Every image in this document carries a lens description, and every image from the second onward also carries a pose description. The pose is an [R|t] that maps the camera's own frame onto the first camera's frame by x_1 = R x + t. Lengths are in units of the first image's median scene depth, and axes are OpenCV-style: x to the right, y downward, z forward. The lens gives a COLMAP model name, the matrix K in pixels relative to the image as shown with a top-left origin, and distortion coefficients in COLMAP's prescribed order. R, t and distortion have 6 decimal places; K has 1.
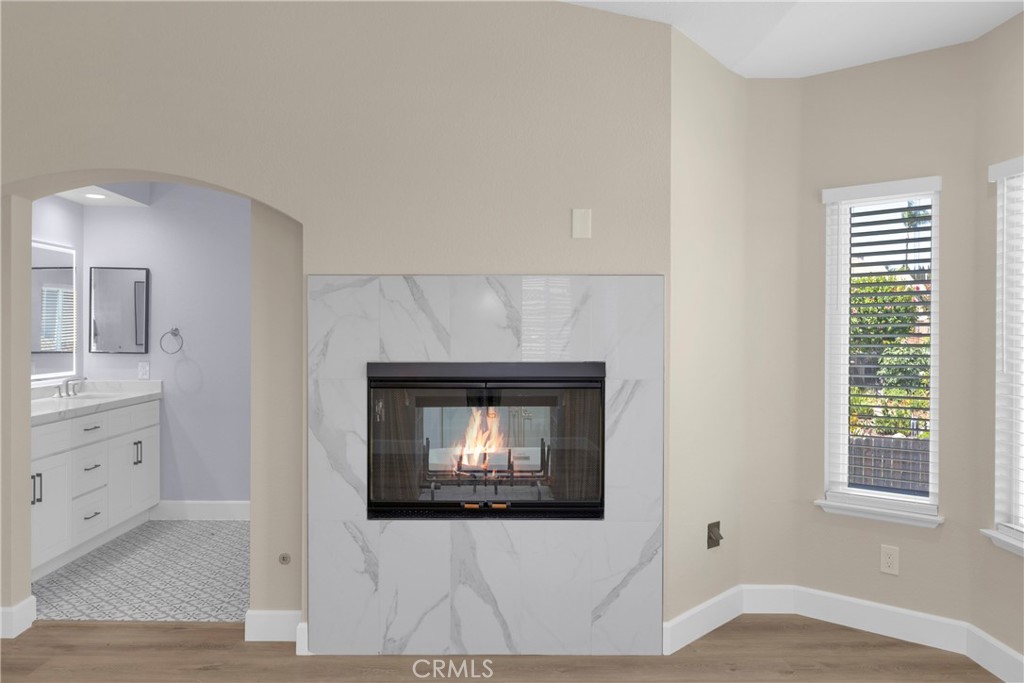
lens RADIAL K [[915.5, 0, 510.2], [0, 915.5, 341.5], [0, 0, 1]] dist [-0.003729, 0.017210]
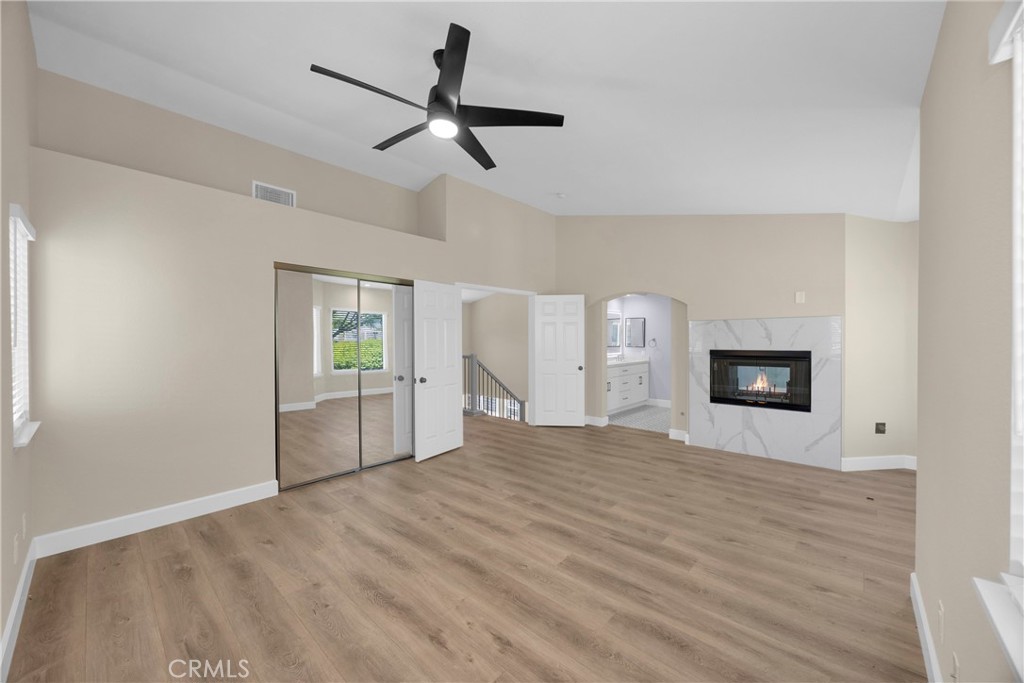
lens RADIAL K [[383.4, 0, 510.2], [0, 383.4, 343.0], [0, 0, 1]] dist [-0.000184, -0.000013]
pose [[0.741104, 0.002533, -0.671385, 0.193740], [-0.004068, 0.999991, -0.000717, 0.004758], [0.671378, 0.003263, 0.741108, -0.348042]]
